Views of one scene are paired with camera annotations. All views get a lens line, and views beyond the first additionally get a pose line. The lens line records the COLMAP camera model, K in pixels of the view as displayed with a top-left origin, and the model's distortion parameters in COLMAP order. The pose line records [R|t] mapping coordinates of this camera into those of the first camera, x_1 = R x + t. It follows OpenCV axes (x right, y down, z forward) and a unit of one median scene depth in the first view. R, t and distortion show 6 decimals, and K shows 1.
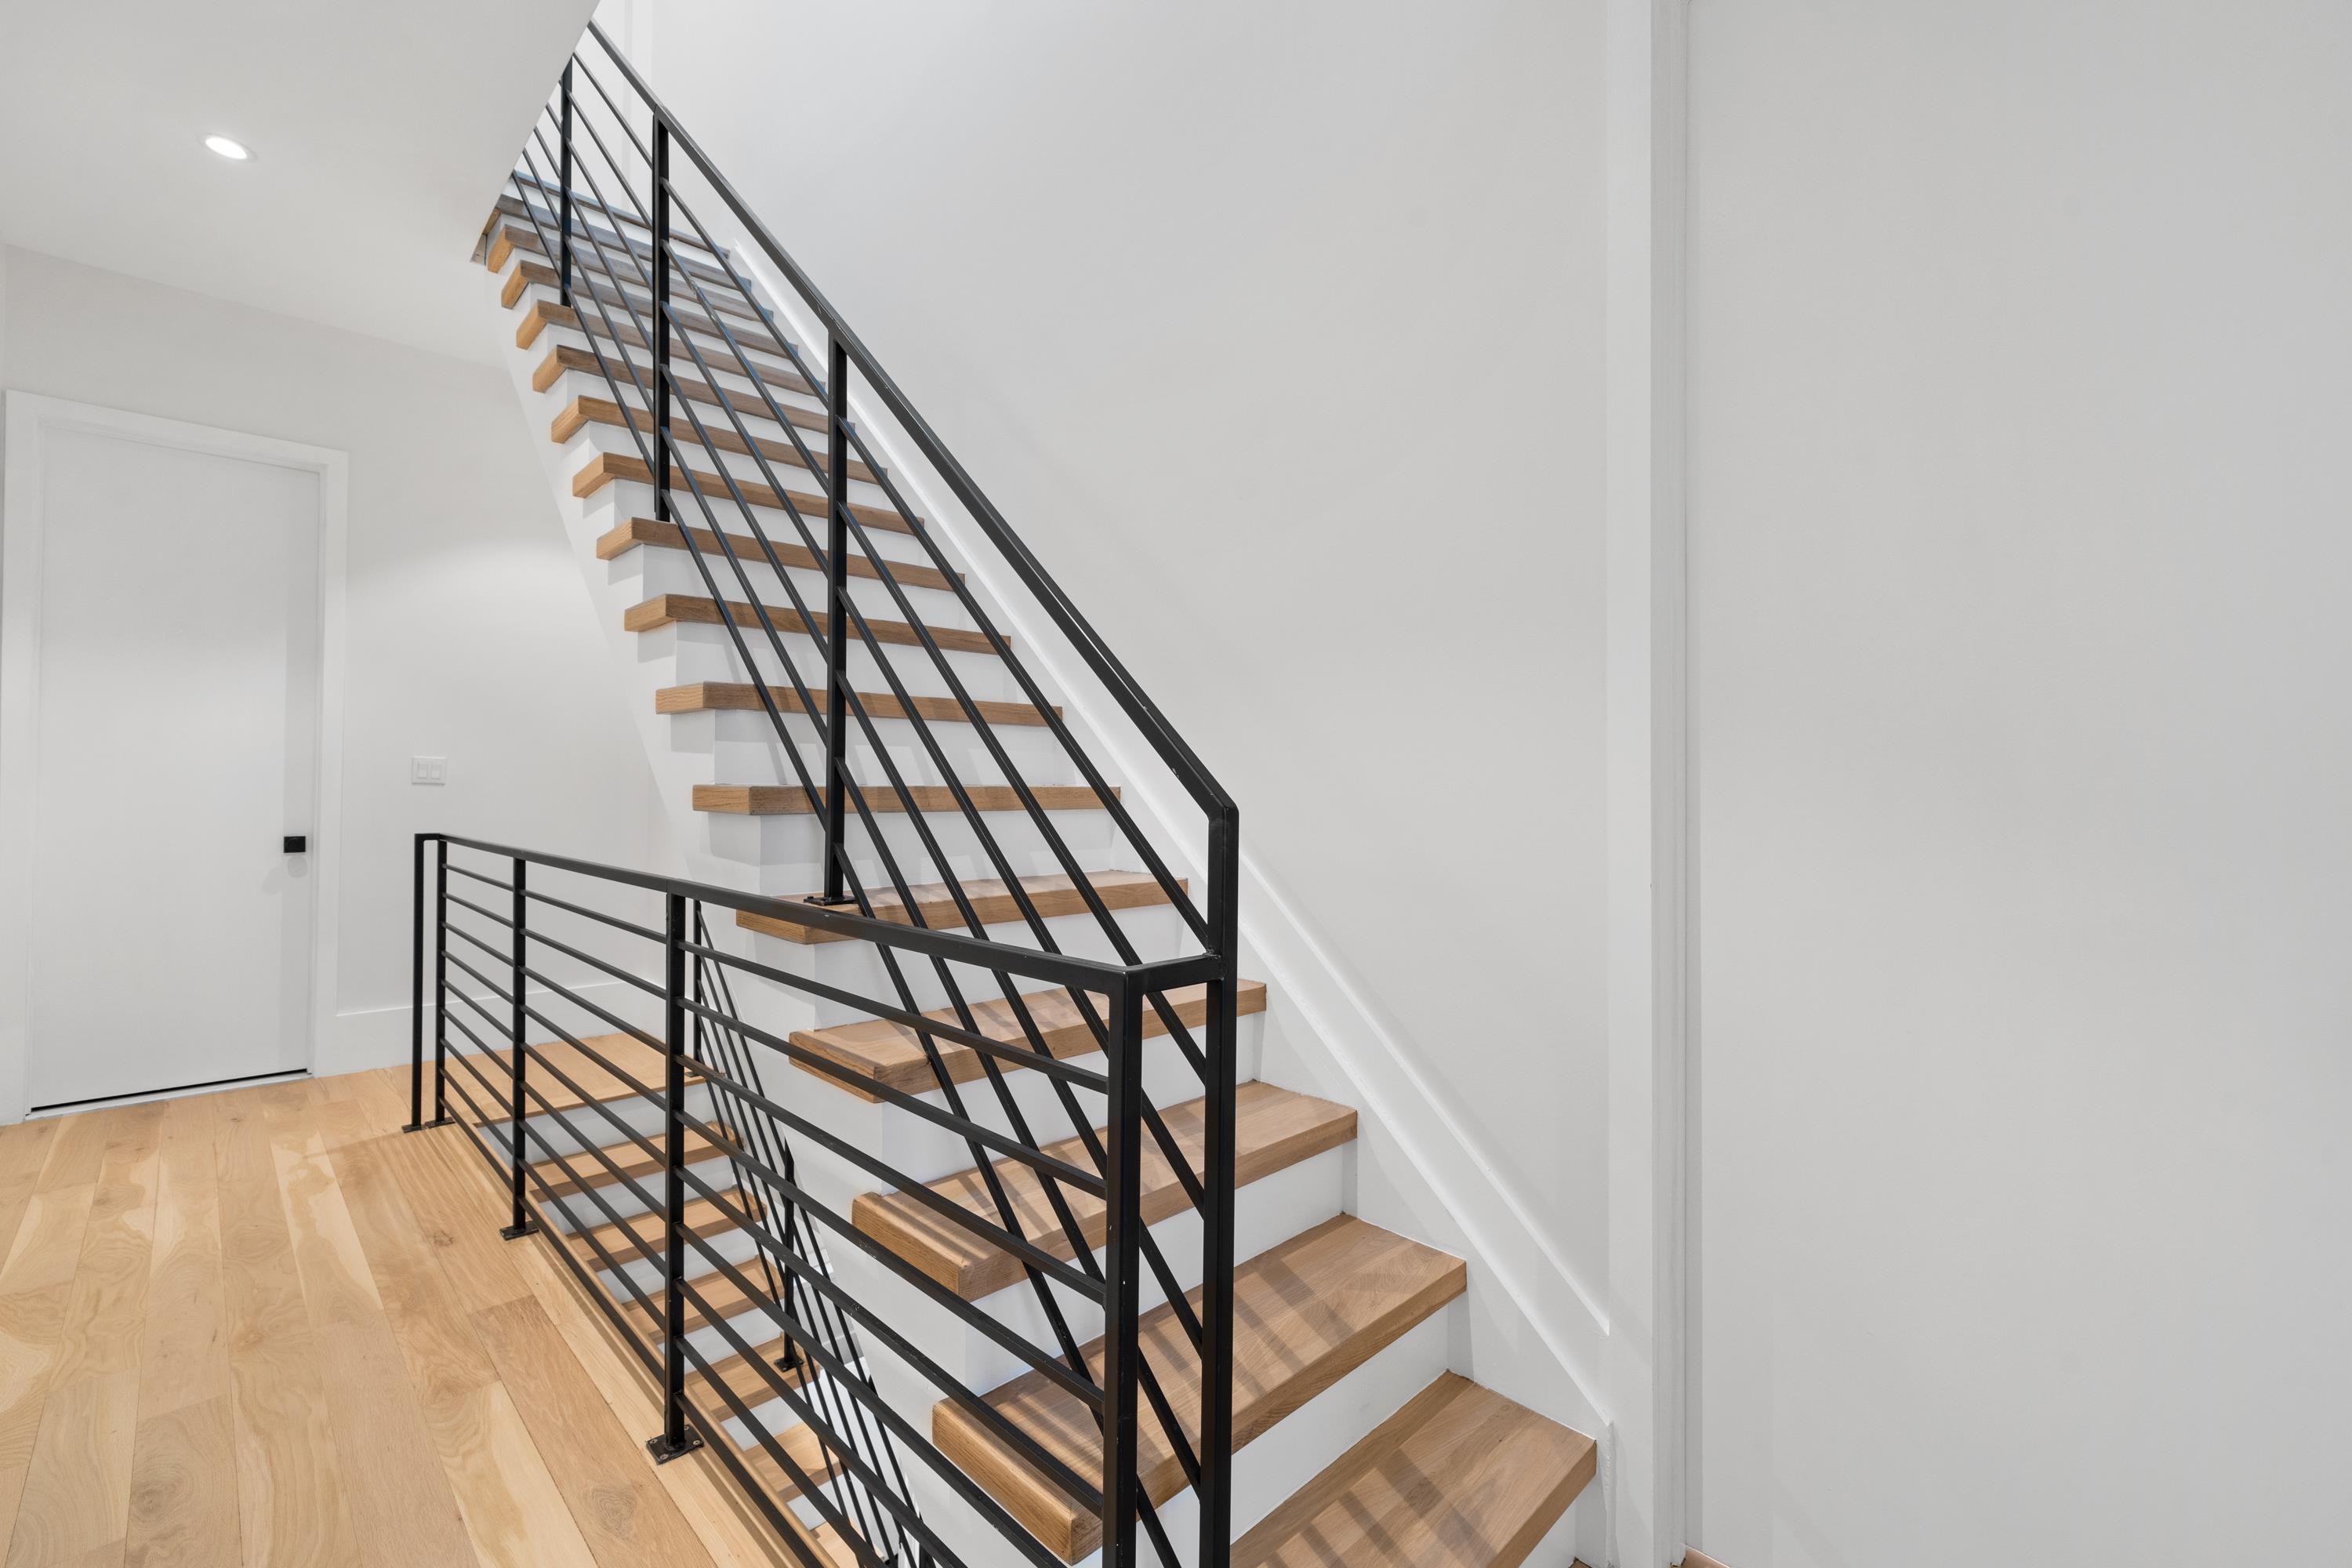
lens RADIAL K [[954.1, 0, 1183.1], [0, 954.1, 781.5], [0, 0, 1]] dist [-0.000536, 0.000175]
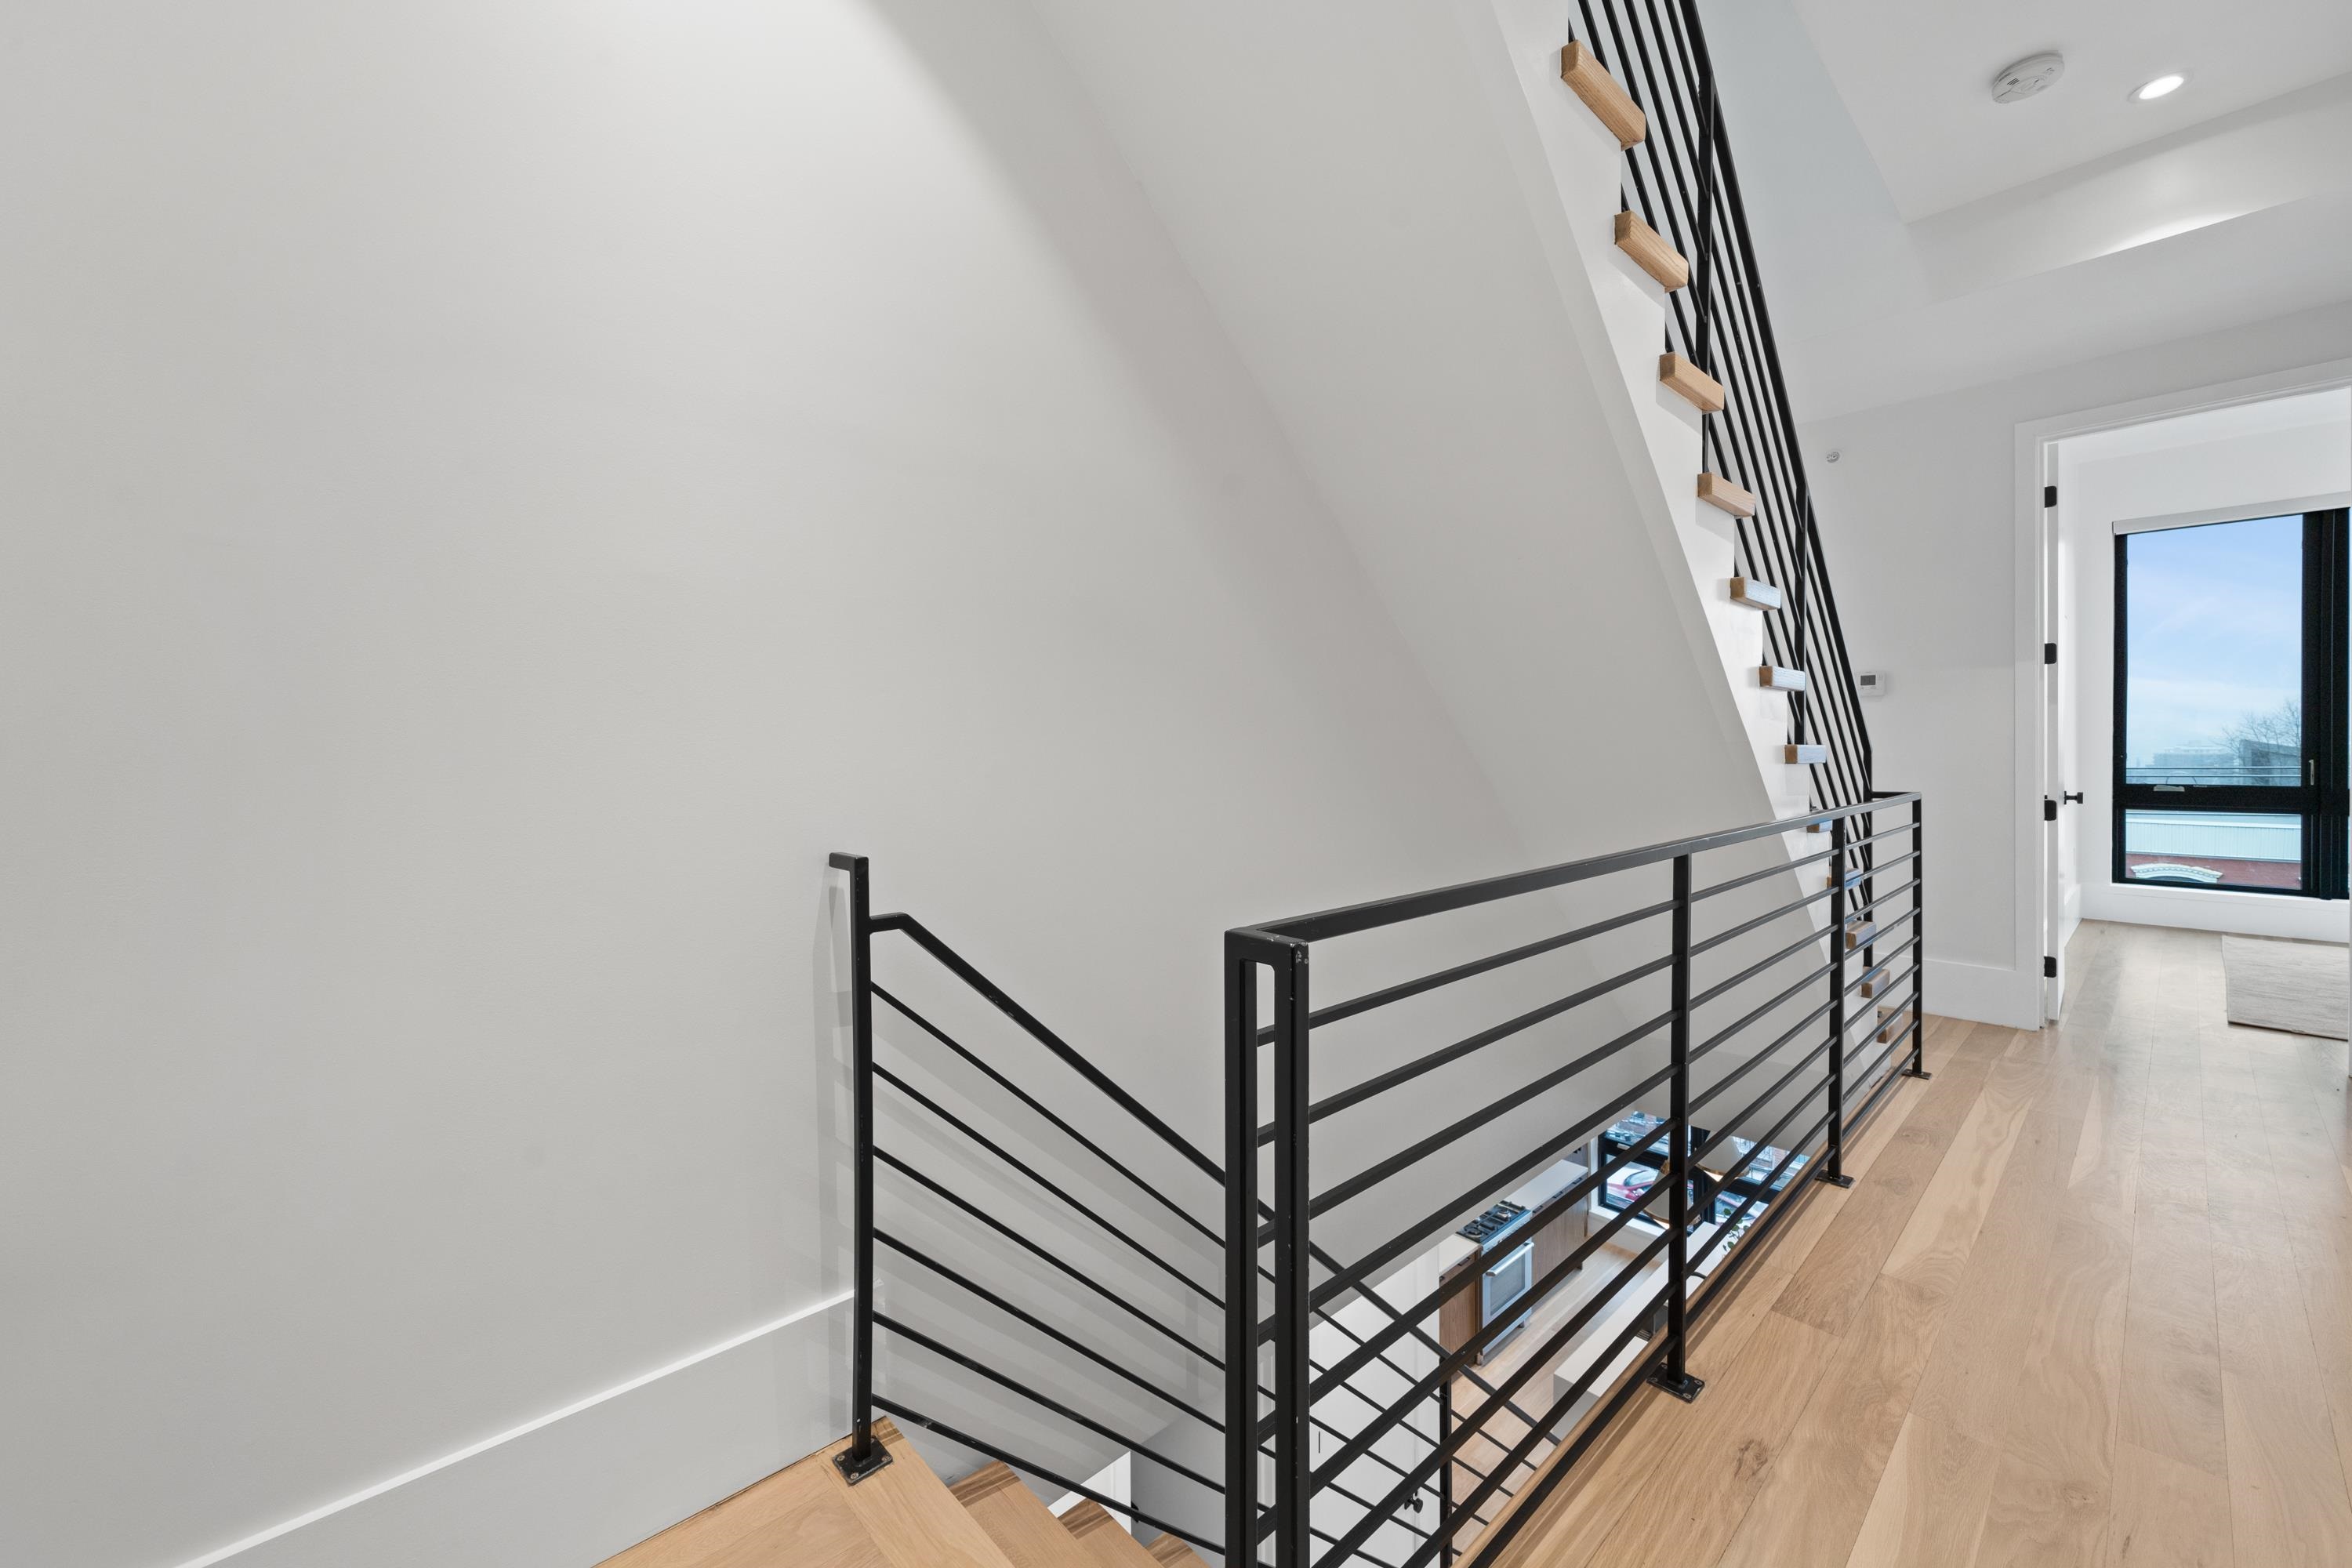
lens RADIAL K [[893.4, 0, 1169.3], [0, 893.4, 770.4], [0, 0, 1]] dist [-0.003455, -0.000365]
pose [[0.080089, -0.029101, 0.996363, -1.686792], [0.005518, 0.999571, 0.028751, 0.003799], [-0.996772, 0.003195, 0.080216, 1.630381]]
